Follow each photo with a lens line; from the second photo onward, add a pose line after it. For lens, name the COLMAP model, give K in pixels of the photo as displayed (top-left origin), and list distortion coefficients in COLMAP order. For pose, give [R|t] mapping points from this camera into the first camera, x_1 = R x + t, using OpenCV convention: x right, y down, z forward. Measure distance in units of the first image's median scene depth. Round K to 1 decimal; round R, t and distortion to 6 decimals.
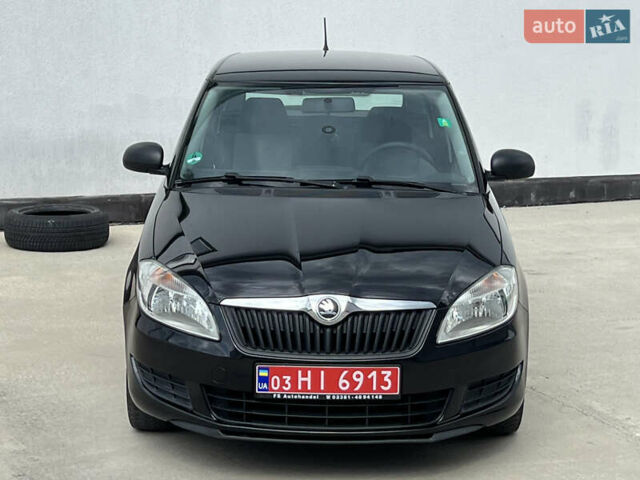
lens RADIAL K [[1350.2, 0, 320.0], [0, 1350.2, 240.0], [0, 0, 1]] dist [0.279087, -0.071226]
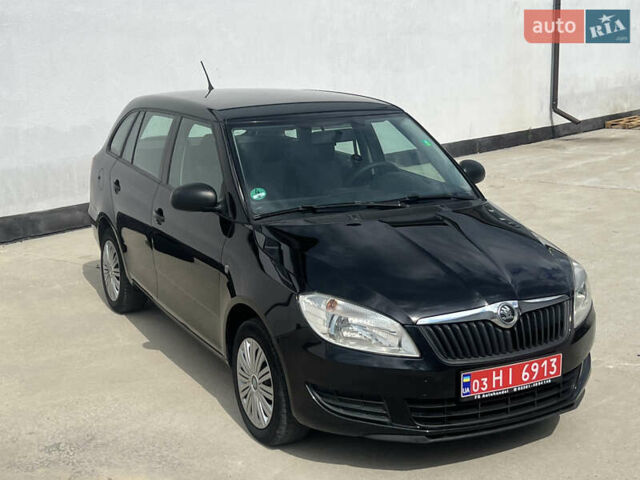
lens RADIAL K [[960.8, 0, 320.0], [0, 960.8, 240.0], [0, 0, 1]] dist [0.184946, -0.053166]
pose [[0.893960, -0.127302, 0.429686, -0.479089], [0.113655, 0.991861, 0.057396, -0.076370], [-0.433495, -0.002474, 0.901153, 0.323307]]
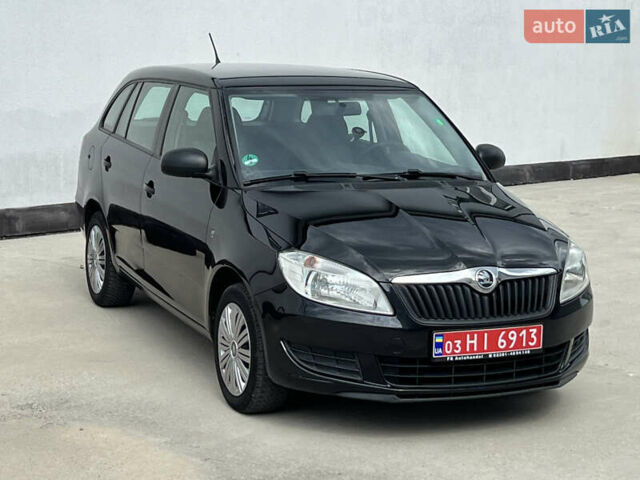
lens RADIAL K [[1350.2, 0, 320.0], [0, 1350.2, 240.0], [0, 0, 1]] dist [0.279087, -0.071226]
pose [[0.920895, -0.058574, 0.385385, -0.559912], [0.066080, 0.997795, -0.006248, 0.015791], [-0.384169, 0.031220, 0.922735, -0.008403]]
